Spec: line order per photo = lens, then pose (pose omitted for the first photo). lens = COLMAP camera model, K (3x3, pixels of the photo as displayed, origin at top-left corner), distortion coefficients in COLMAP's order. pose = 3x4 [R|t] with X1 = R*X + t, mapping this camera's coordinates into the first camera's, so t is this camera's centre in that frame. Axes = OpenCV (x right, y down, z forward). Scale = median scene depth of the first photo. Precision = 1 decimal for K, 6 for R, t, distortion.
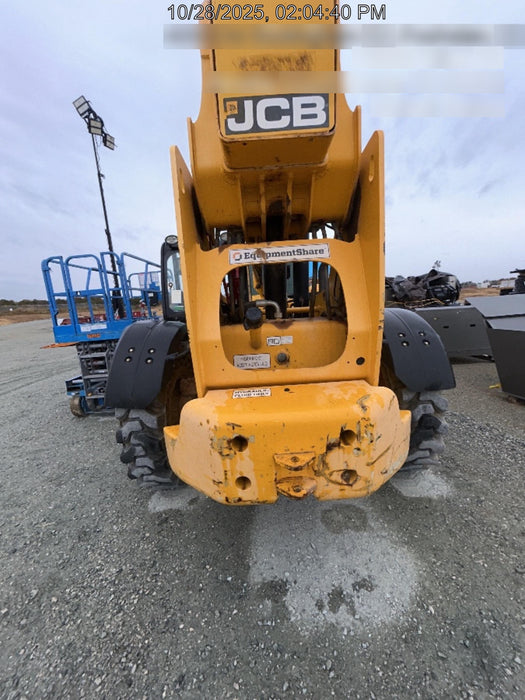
lens RADIAL K [[282.8, 0, 257.4], [0, 282.8, 339.7], [0, 0, 1]] dist [-0.000127, 0.000079]
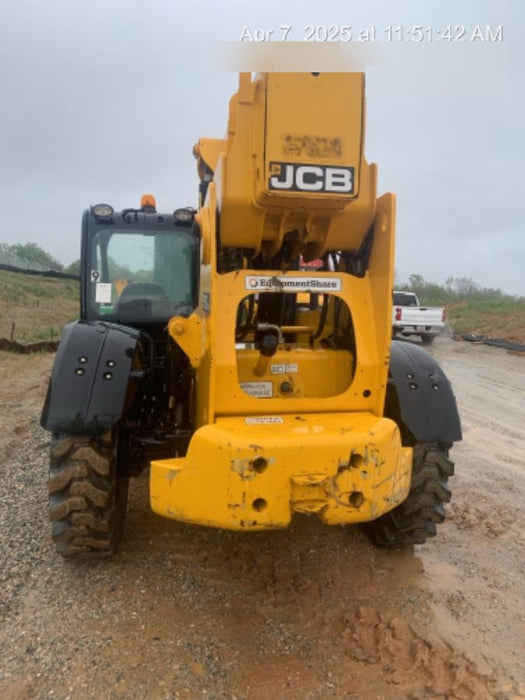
lens RADIAL K [[514.7, 0, 258.9], [0, 514.7, 329.2], [0, 0, 1]] dist [0.024291, -0.005111]
pose [[0.979693, 0.065348, 0.189553, -0.457316], [-0.051300, 0.995625, -0.078095, 0.009910], [-0.193827, 0.066785, 0.978760, -0.908745]]
